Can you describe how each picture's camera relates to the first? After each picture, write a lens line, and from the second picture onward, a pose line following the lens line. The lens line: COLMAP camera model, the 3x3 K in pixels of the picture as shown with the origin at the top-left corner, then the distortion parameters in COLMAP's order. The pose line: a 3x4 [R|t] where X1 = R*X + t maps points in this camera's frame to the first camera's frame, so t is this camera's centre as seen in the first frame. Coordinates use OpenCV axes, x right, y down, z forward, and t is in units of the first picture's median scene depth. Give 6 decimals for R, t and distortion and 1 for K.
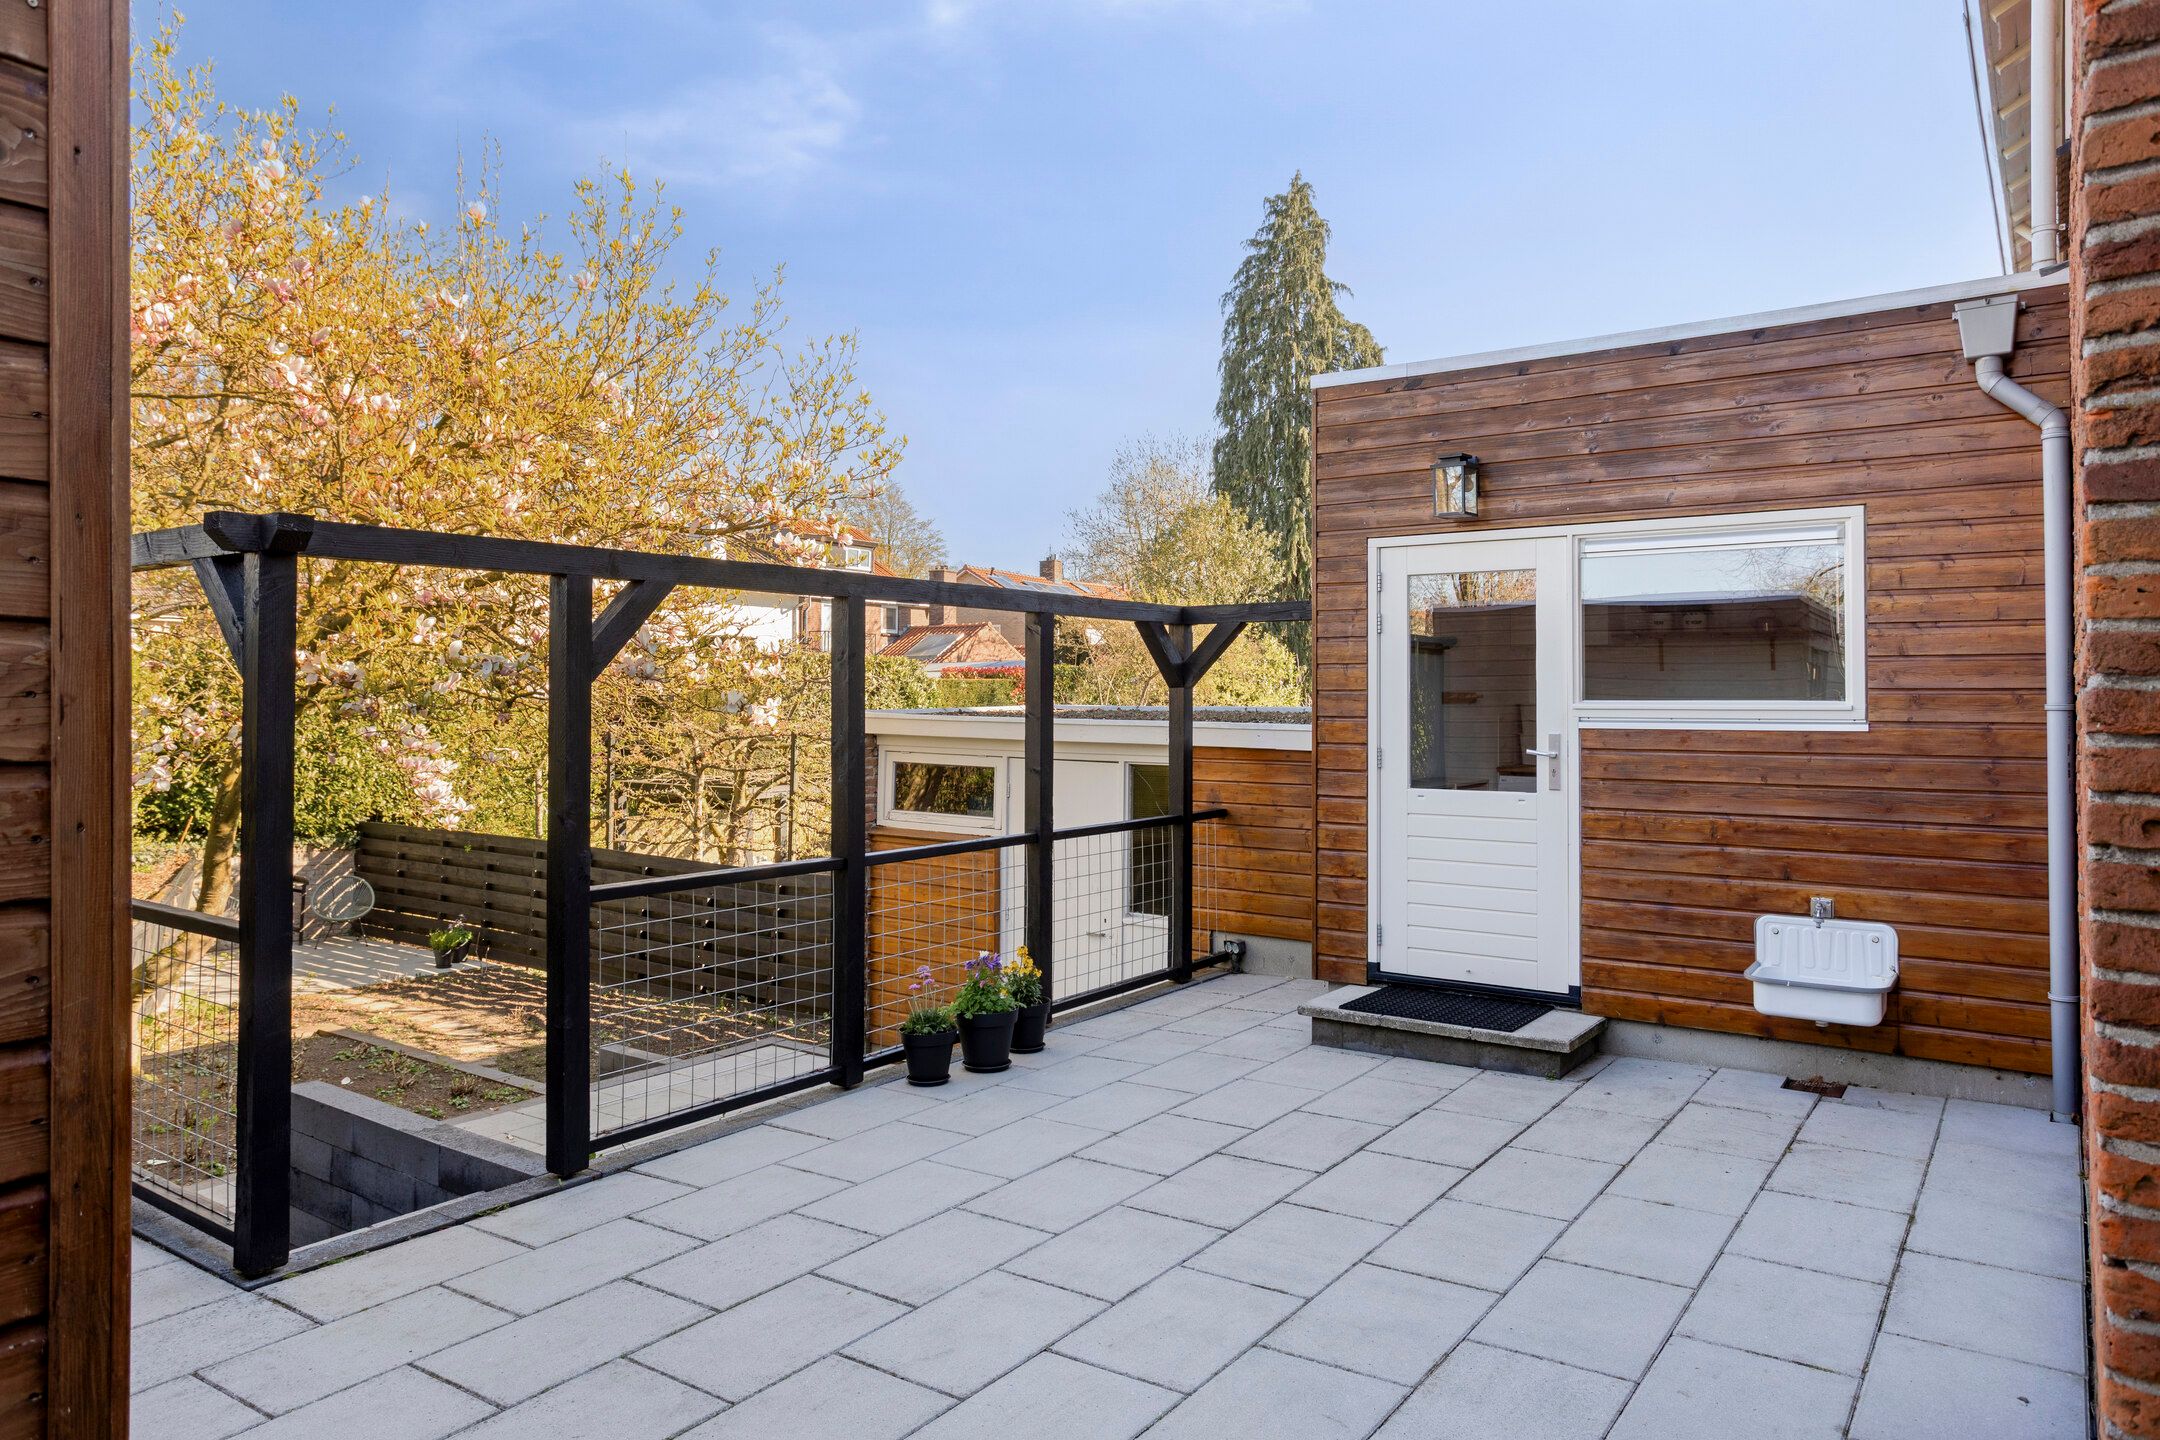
lens RADIAL K [[1389.1, 0, 1078.6], [0, 1389.1, 688.5], [0, 0, 1]] dist [0.001901, 0.000459]
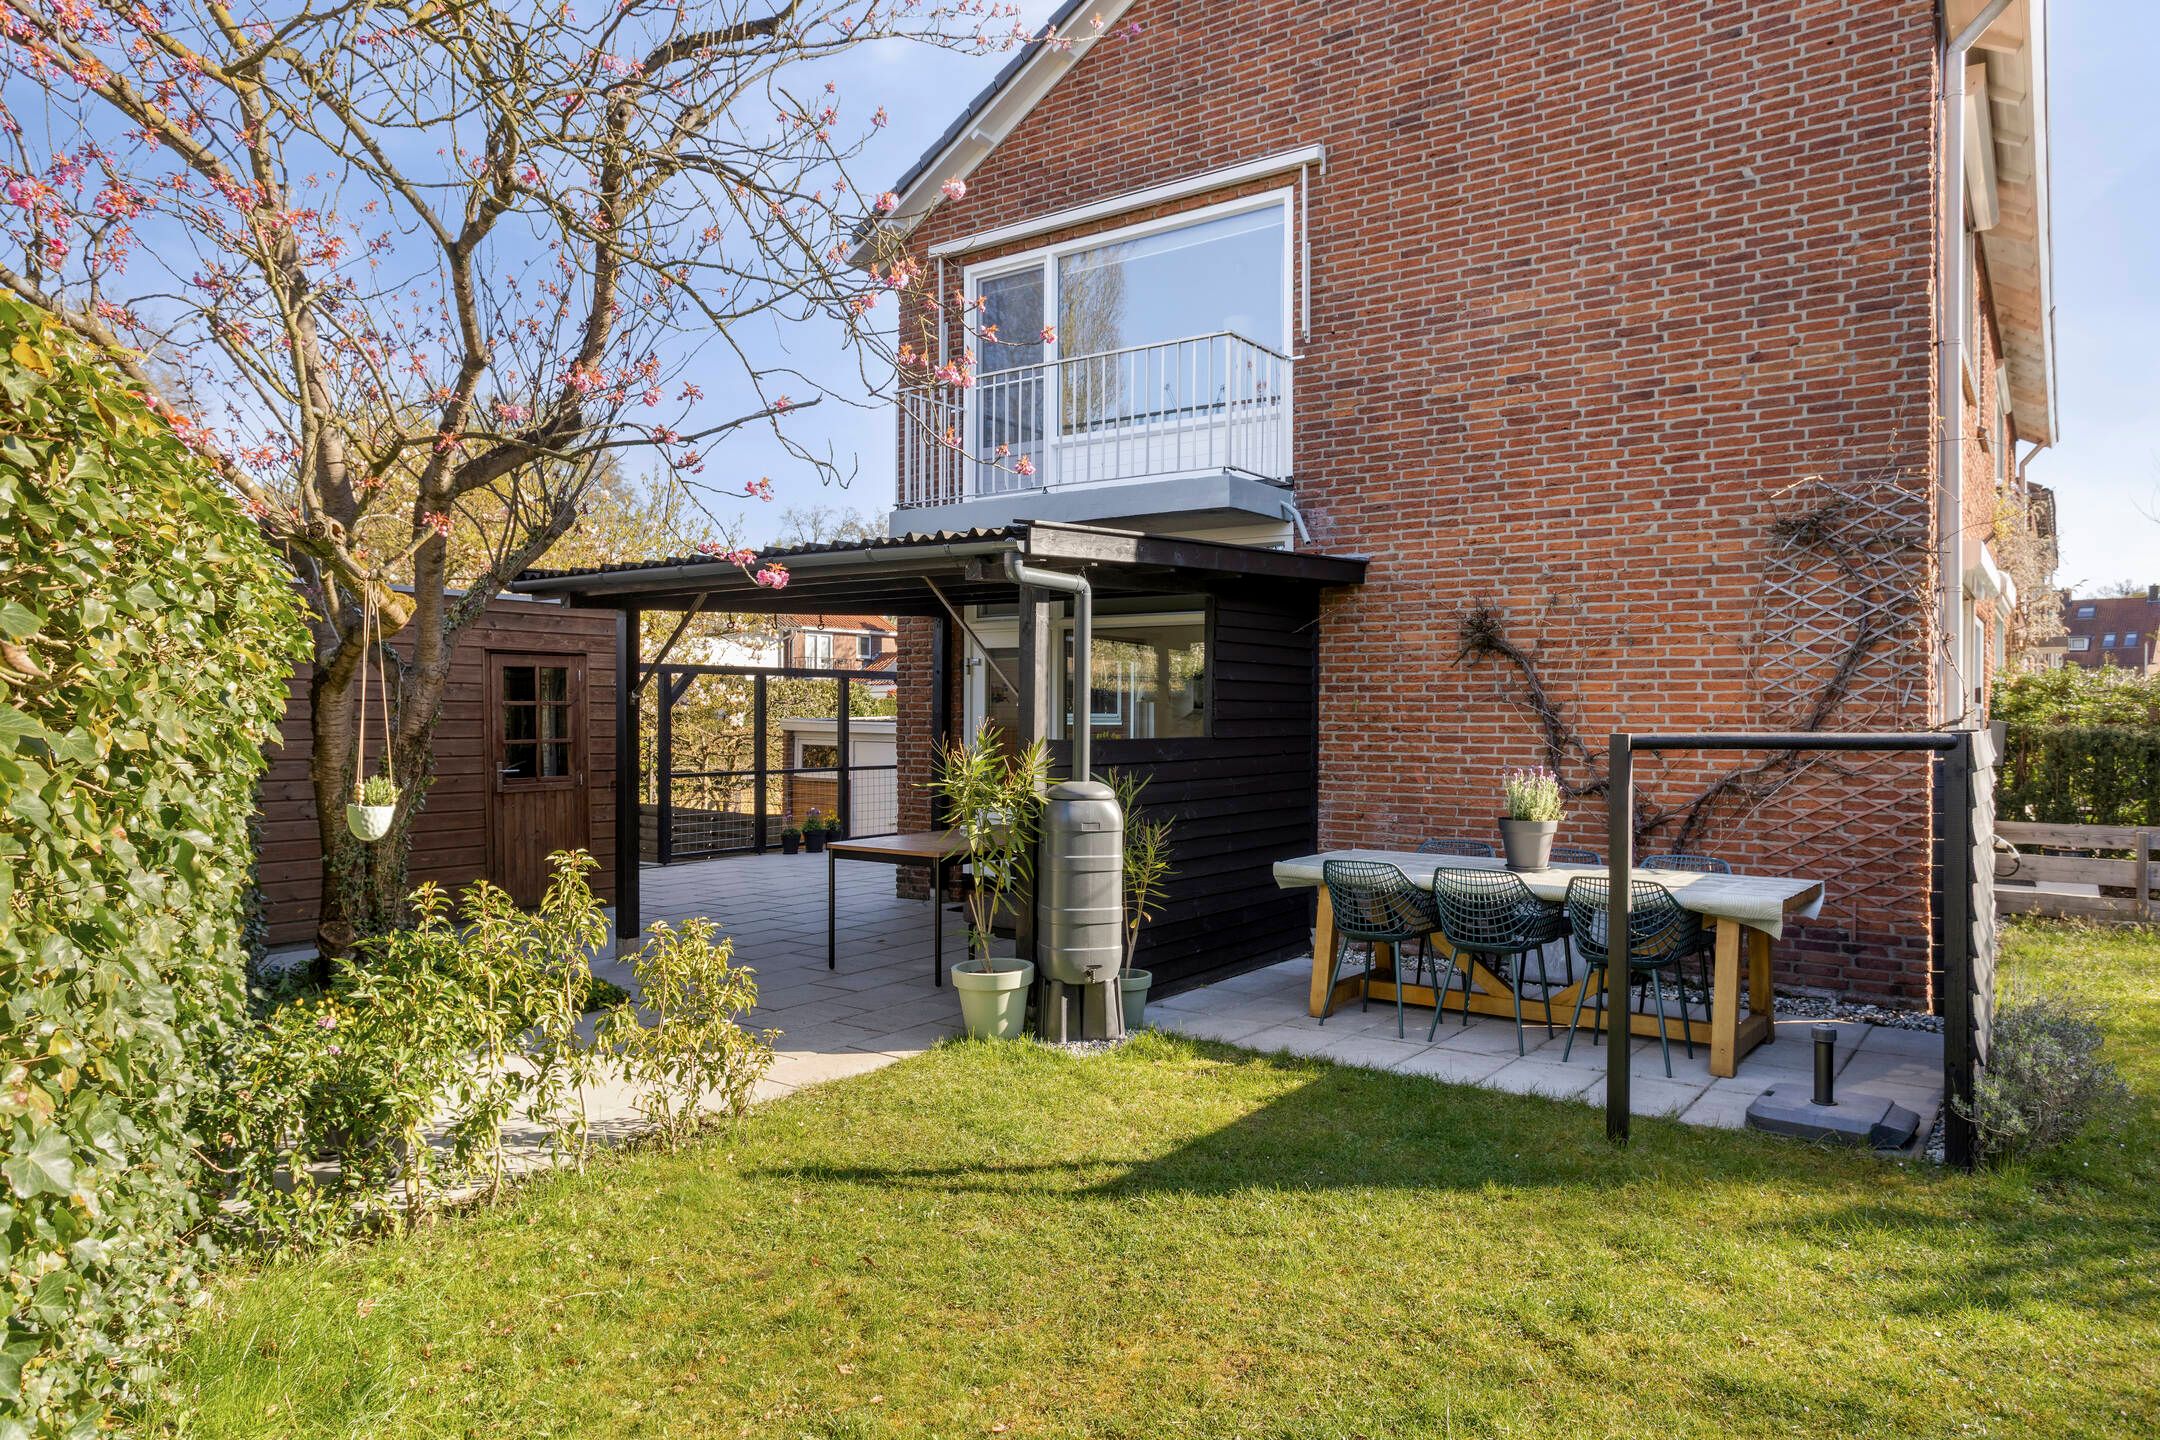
lens RADIAL K [[1390.8, 0, 1080.0], [0, 1390.8, 720.0], [0, 0, 1]] dist [-0.034296, 0.044589]
pose [[0.999996, -0.002201, -0.001489, 0.252806], [0.002218, 0.999927, 0.011903, -0.004802], [0.001463, -0.011906, 0.999928, -0.936038]]
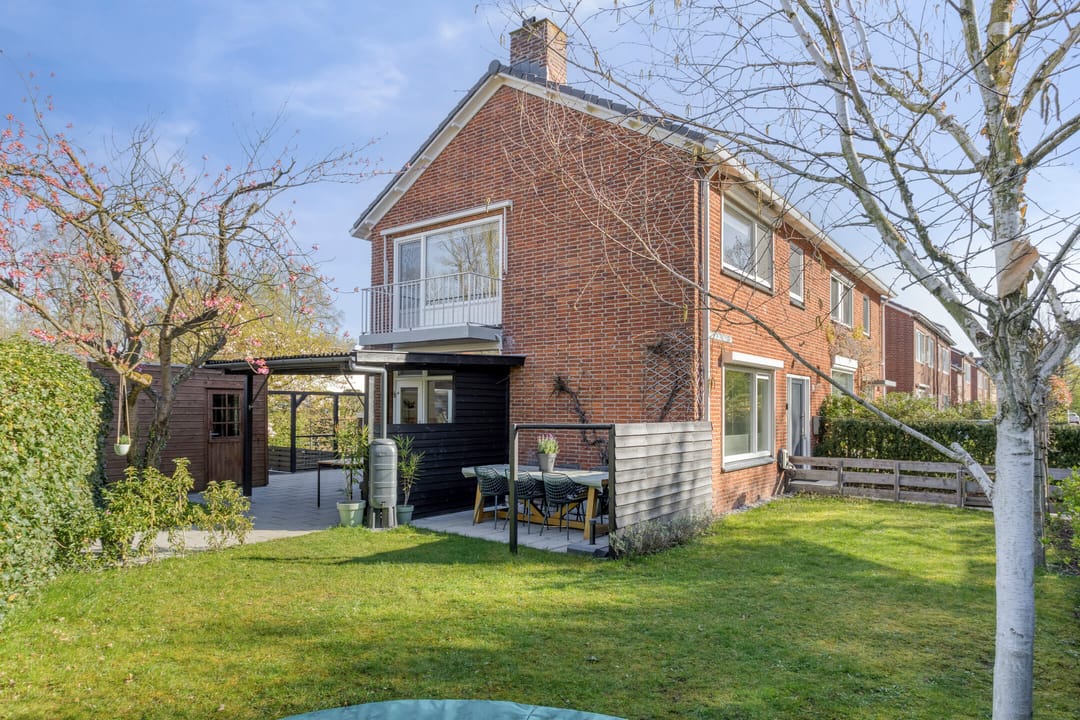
lens RADIAL K [[672.7, 0, 534.5], [0, 672.7, 400.0], [0, 0, 1]] dist [0.000712, 0.002534]
pose [[0.999545, 0.000790, -0.030160, 0.475263], [-0.000939, 0.999987, -0.004943, -0.015581], [0.030156, 0.004969, 0.999533, -1.180066]]
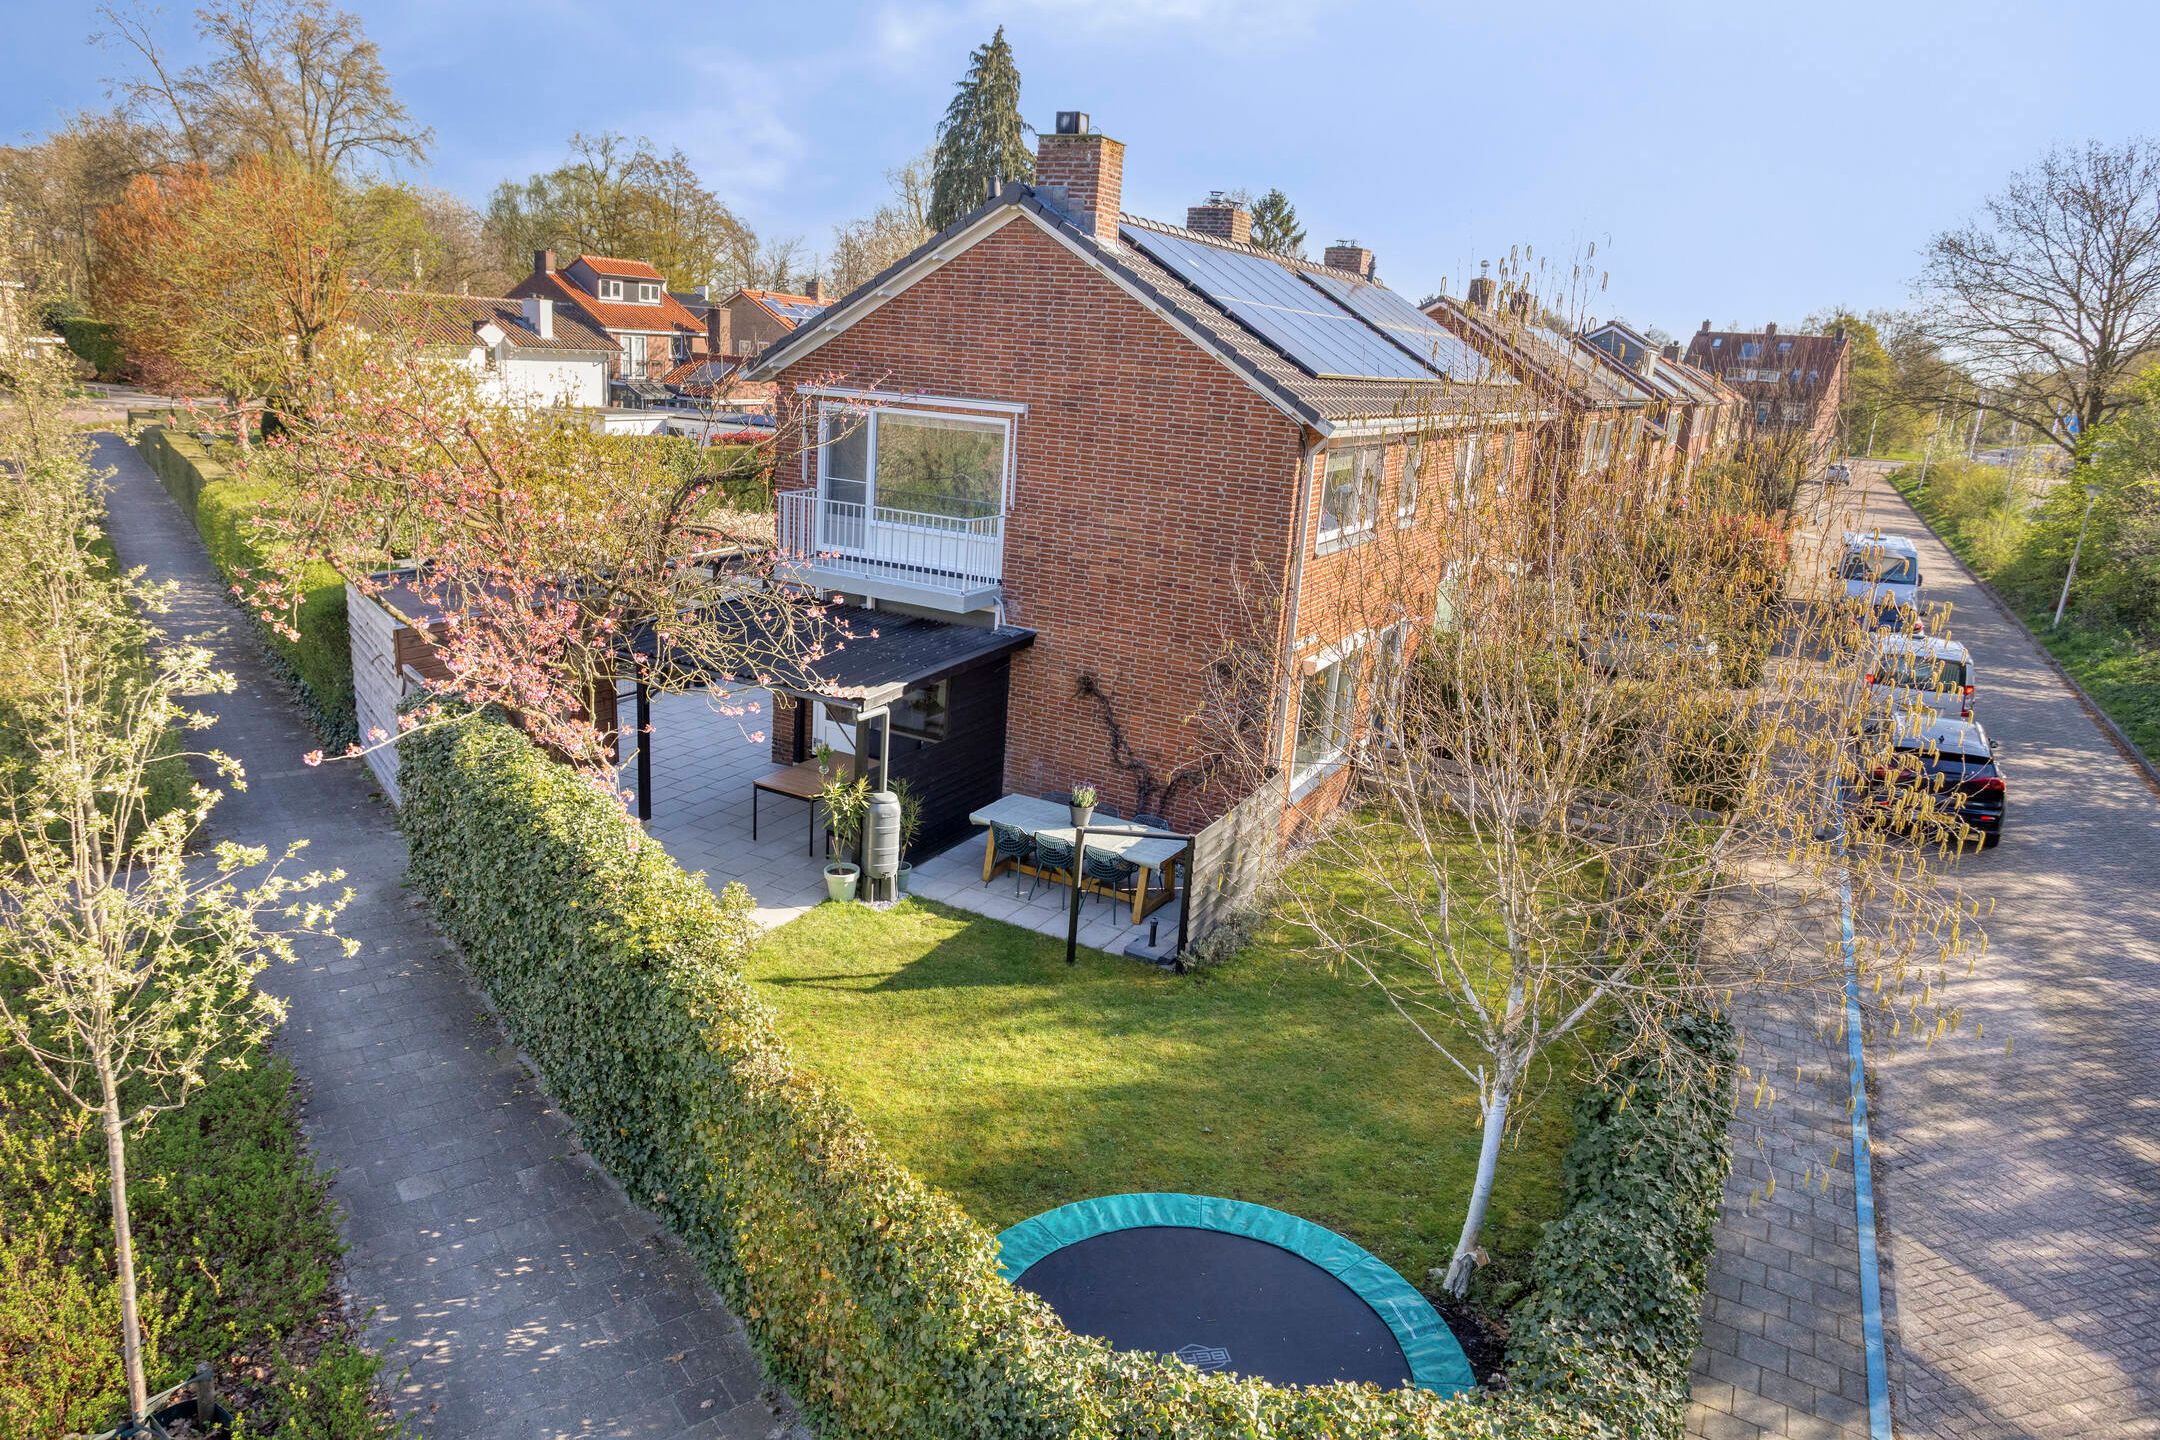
lens RADIAL K [[1390.8, 0, 1080.0], [0, 1390.8, 720.0], [0, 0, 1]] dist [-0.034296, 0.044589]
pose [[0.988516, 0.025863, 0.148890, 0.238587], [-0.065729, 0.960754, 0.269501, -0.435918], [-0.136076, -0.276192, 0.951421, -1.668943]]
